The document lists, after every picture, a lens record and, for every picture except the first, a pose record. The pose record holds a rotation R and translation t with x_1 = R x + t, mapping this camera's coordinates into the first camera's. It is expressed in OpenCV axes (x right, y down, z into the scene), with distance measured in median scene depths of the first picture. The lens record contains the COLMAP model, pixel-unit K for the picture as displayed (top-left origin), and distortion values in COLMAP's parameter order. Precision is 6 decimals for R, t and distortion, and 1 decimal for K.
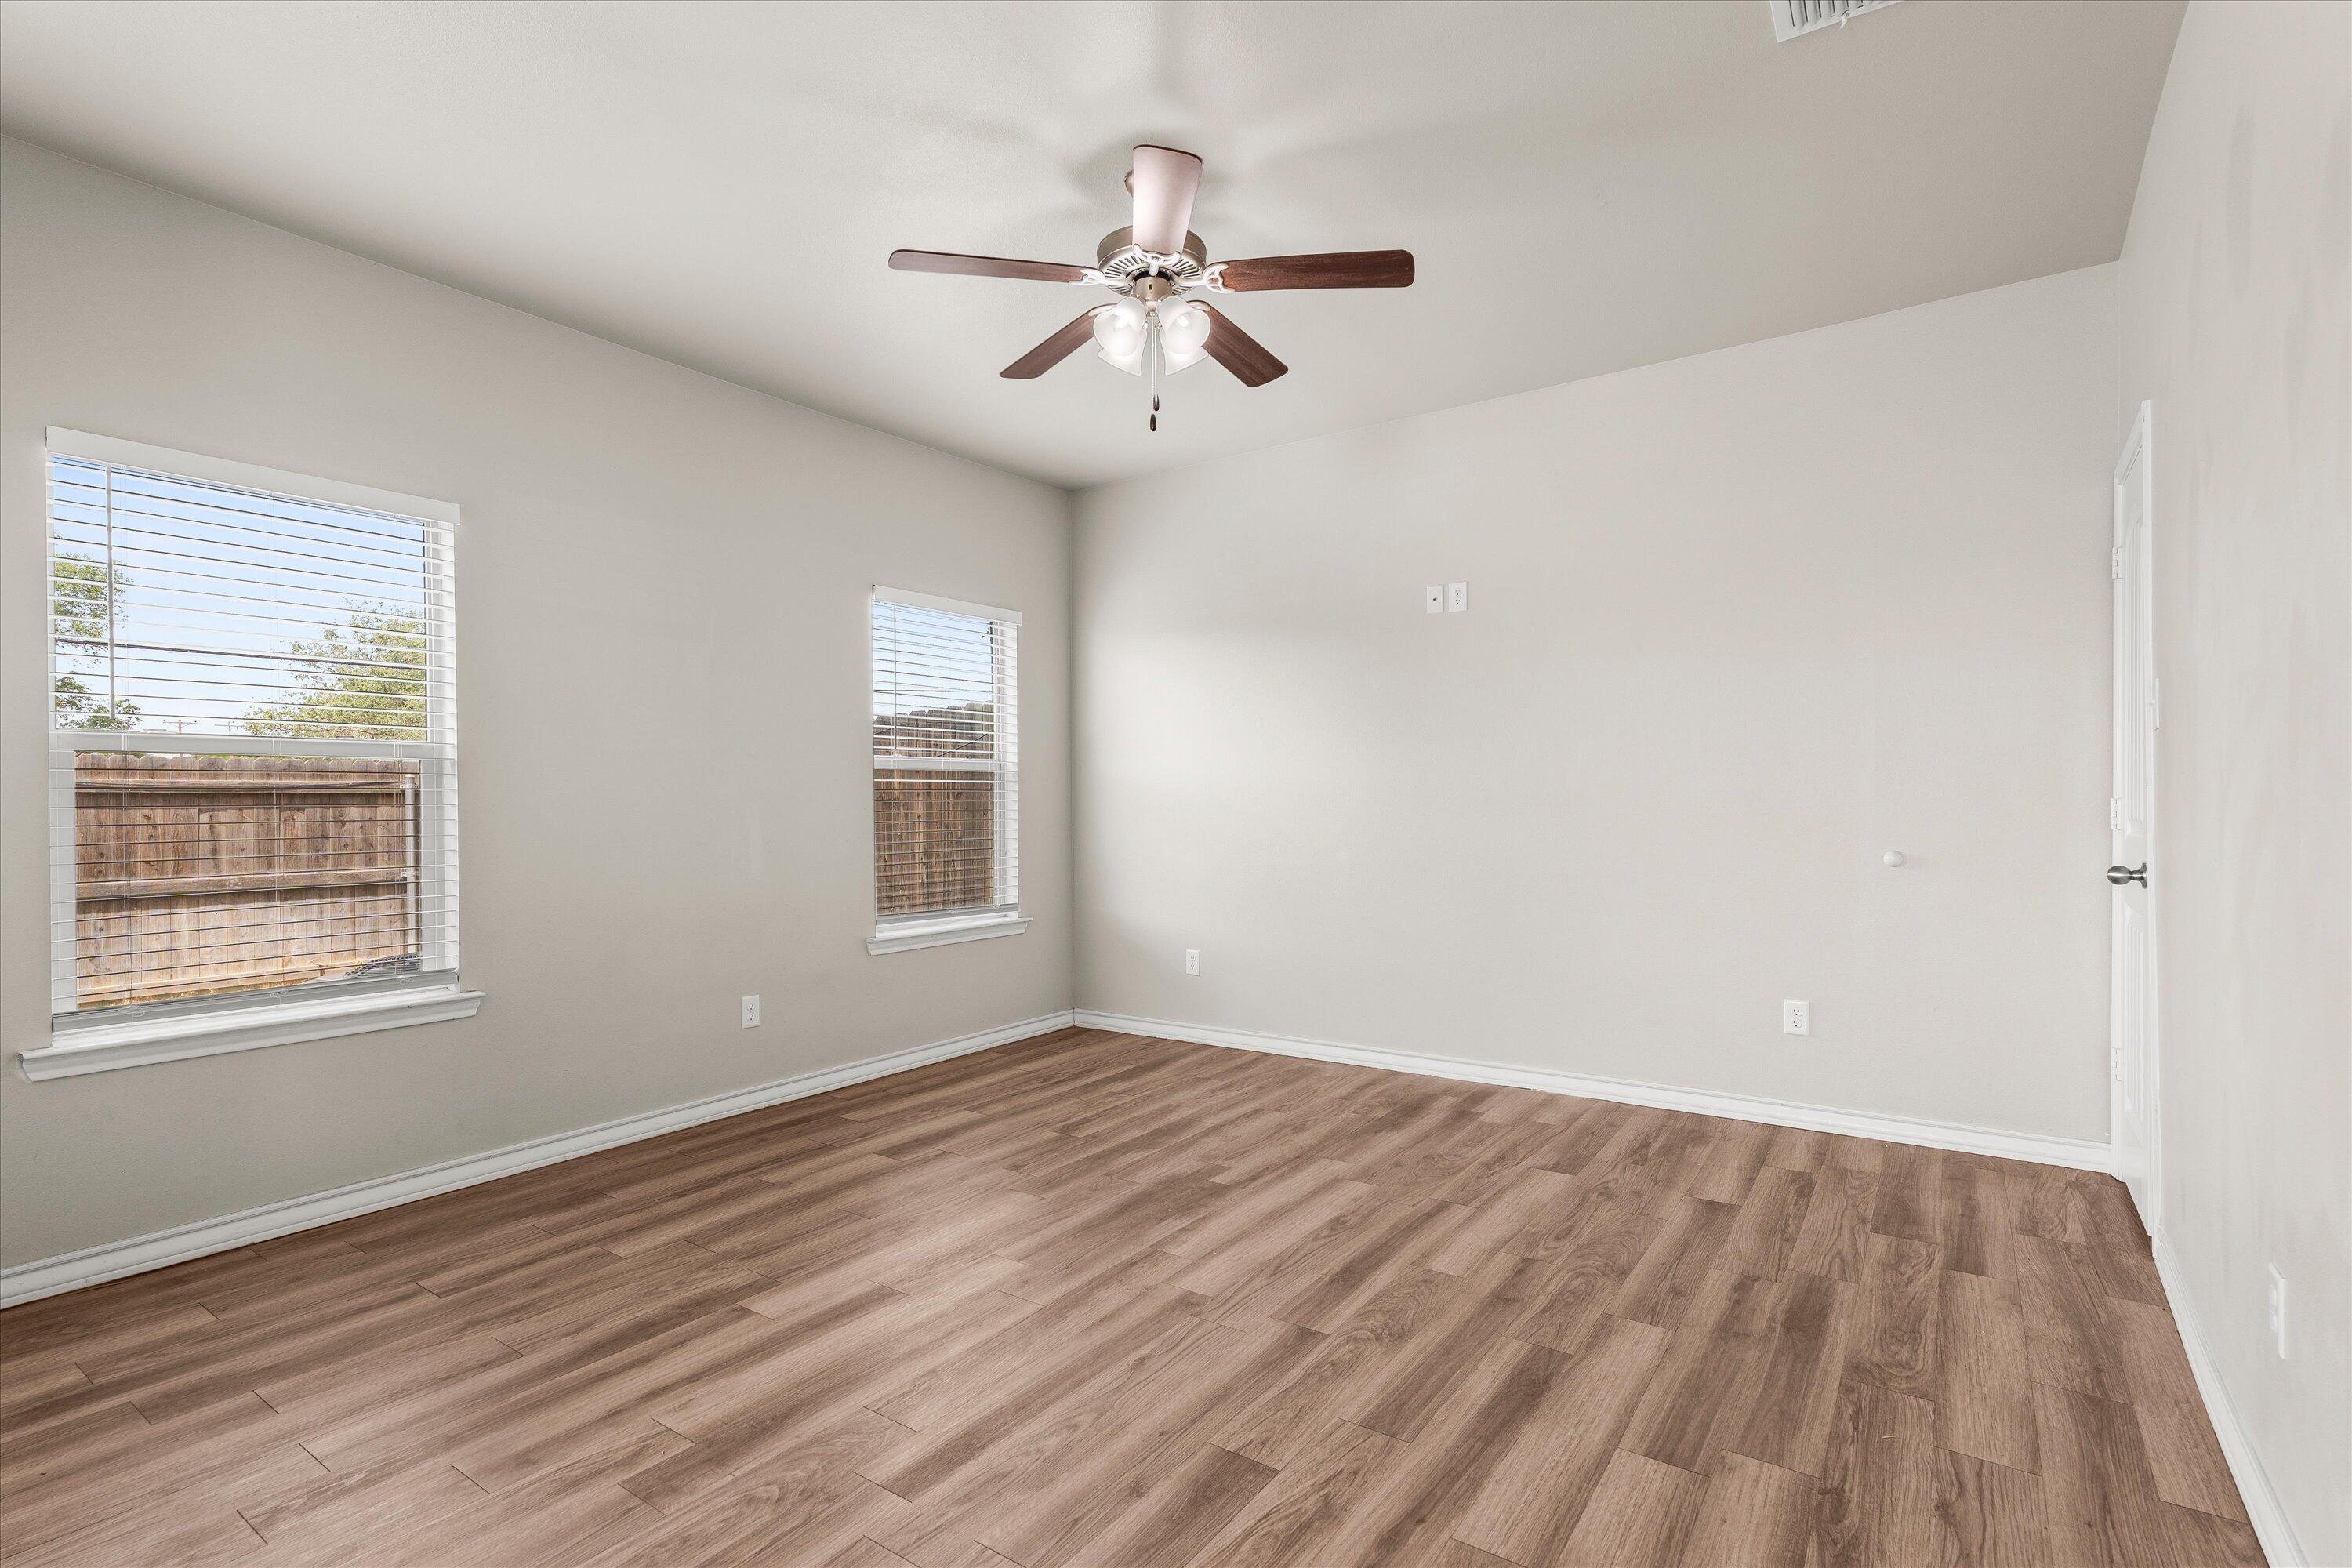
lens RADIAL K [[1111.2, 0, 1165.6], [0, 1111.2, 806.3], [0, 0, 1]] dist [0.008749, -0.000323]
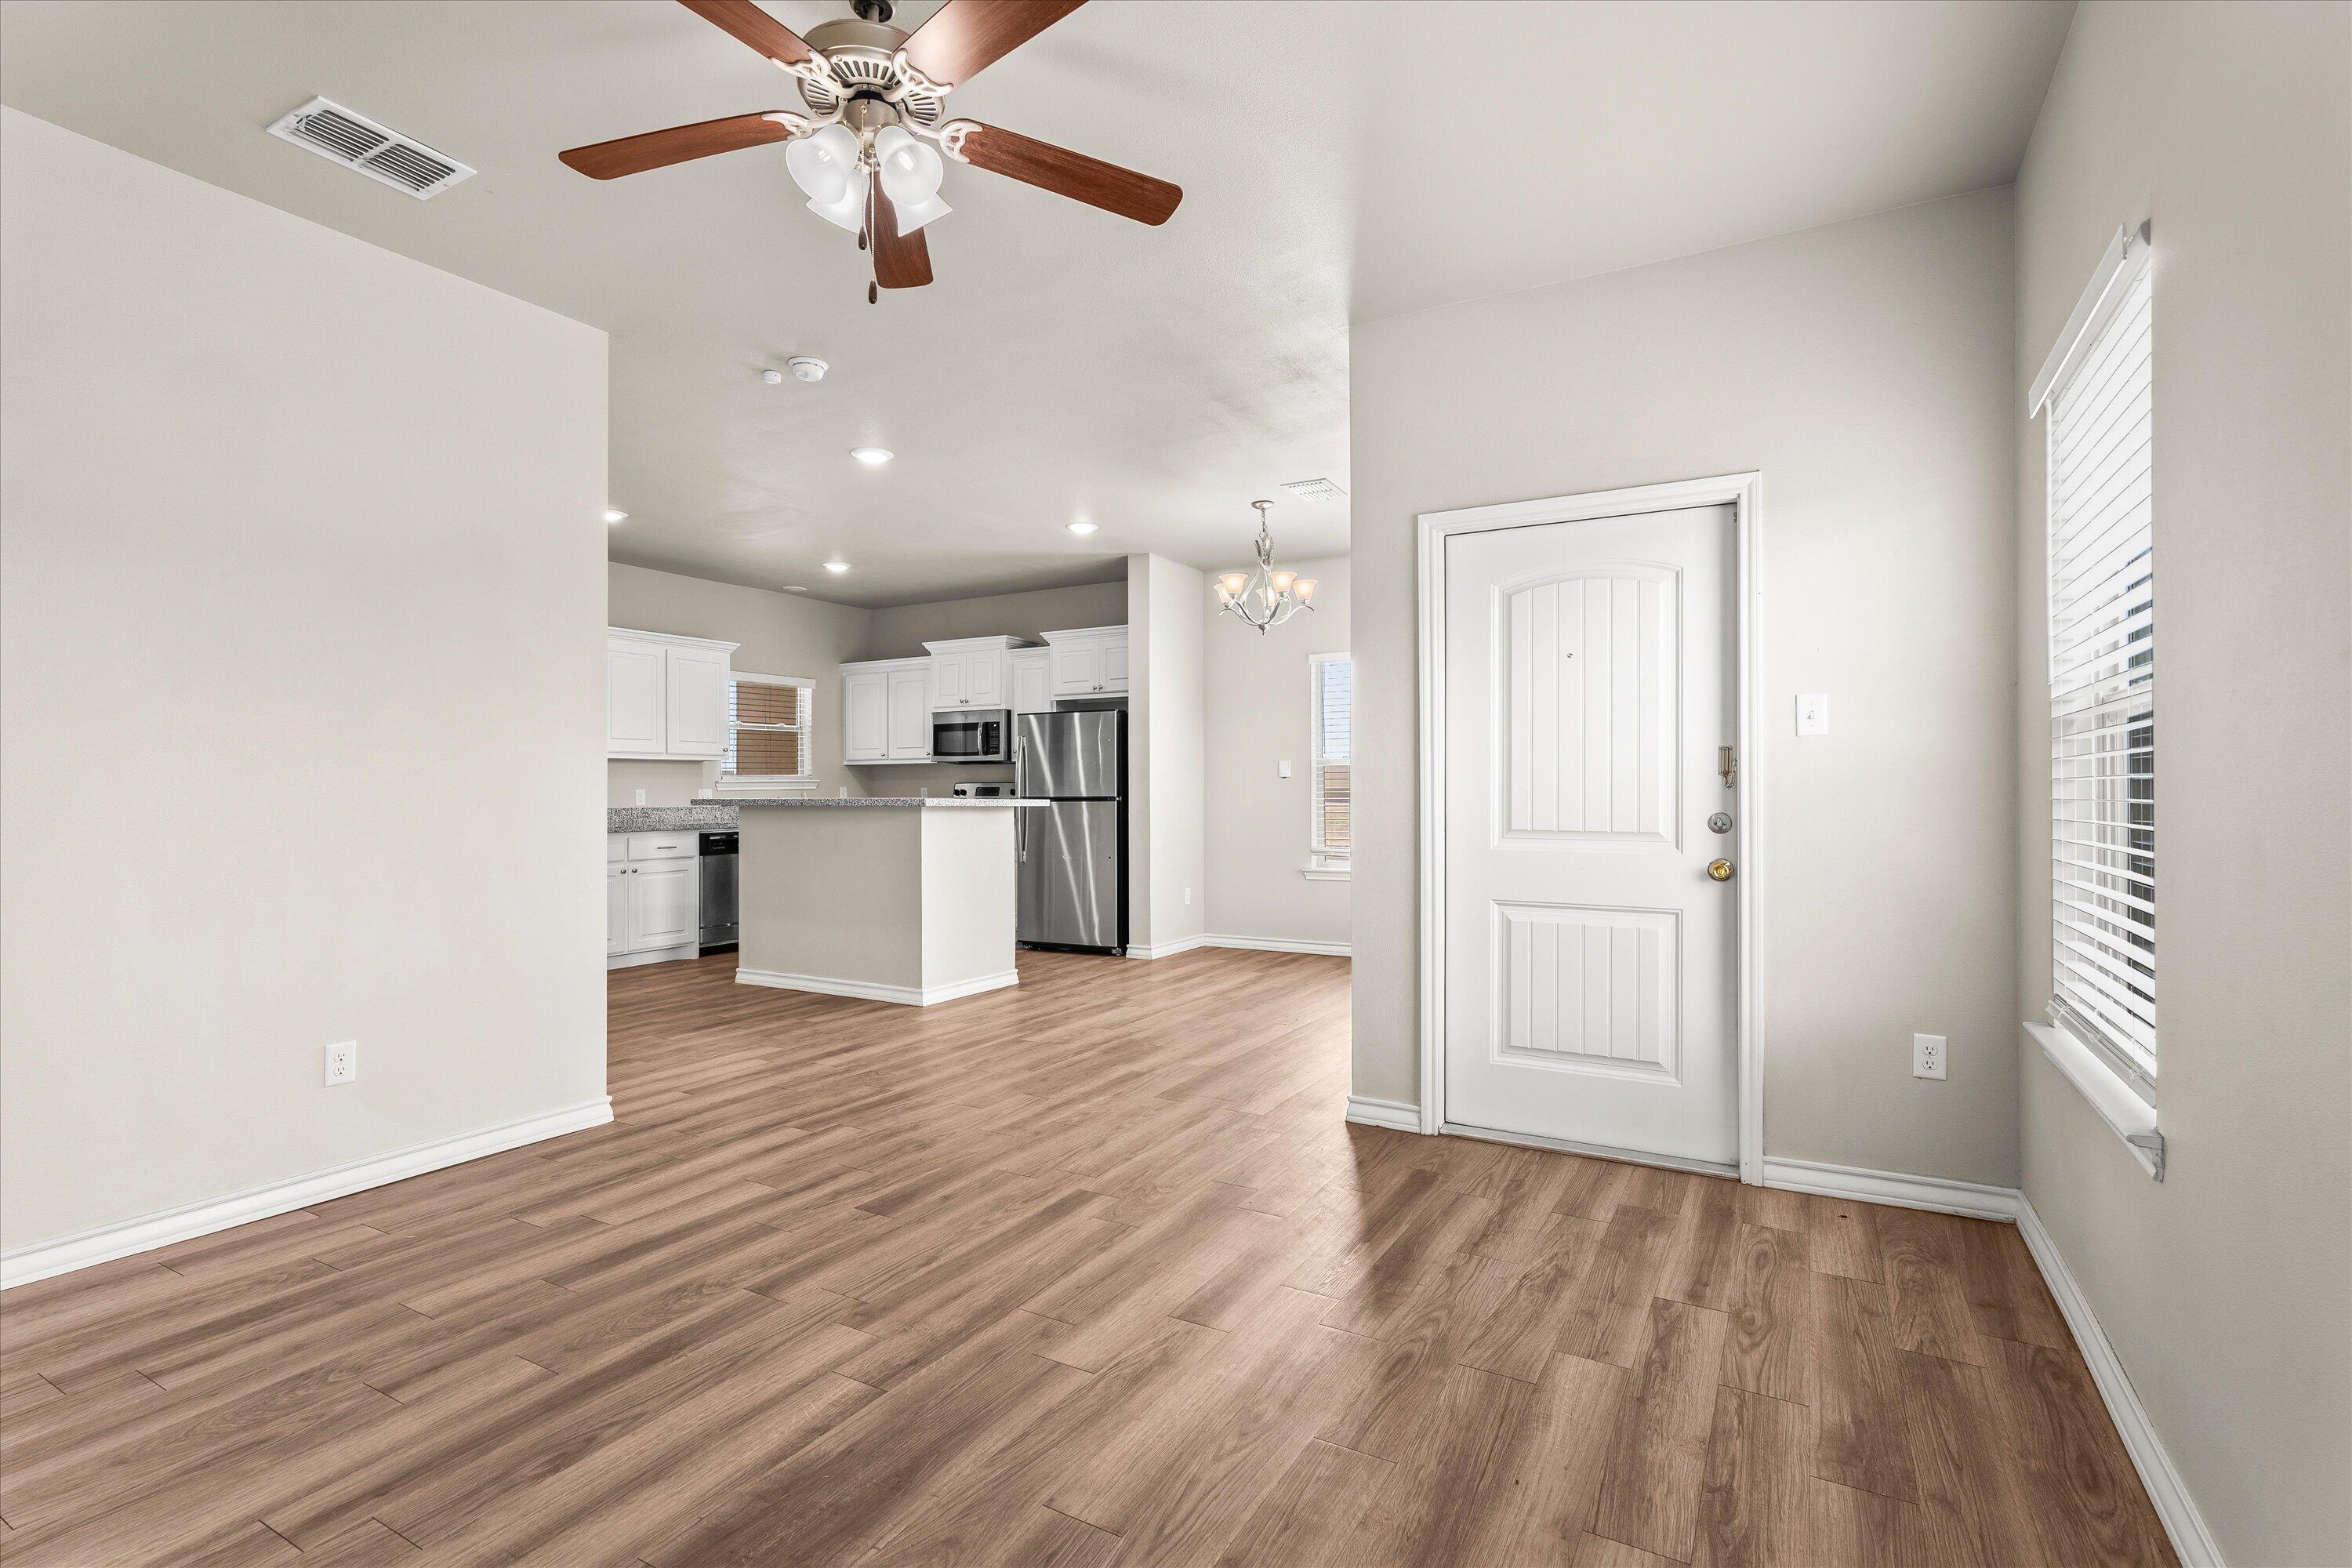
lens RADIAL K [[1098.7, 0, 1179.1], [0, 1098.7, 789.5], [0, 0, 1]] dist [0.002816, 0.000203]
pose [[-0.994654, 0.011549, -0.102614, -0.145027], [0.011235, 0.999930, 0.003630, -0.003161], [0.102648, 0.002458, -0.994715, 1.831186]]
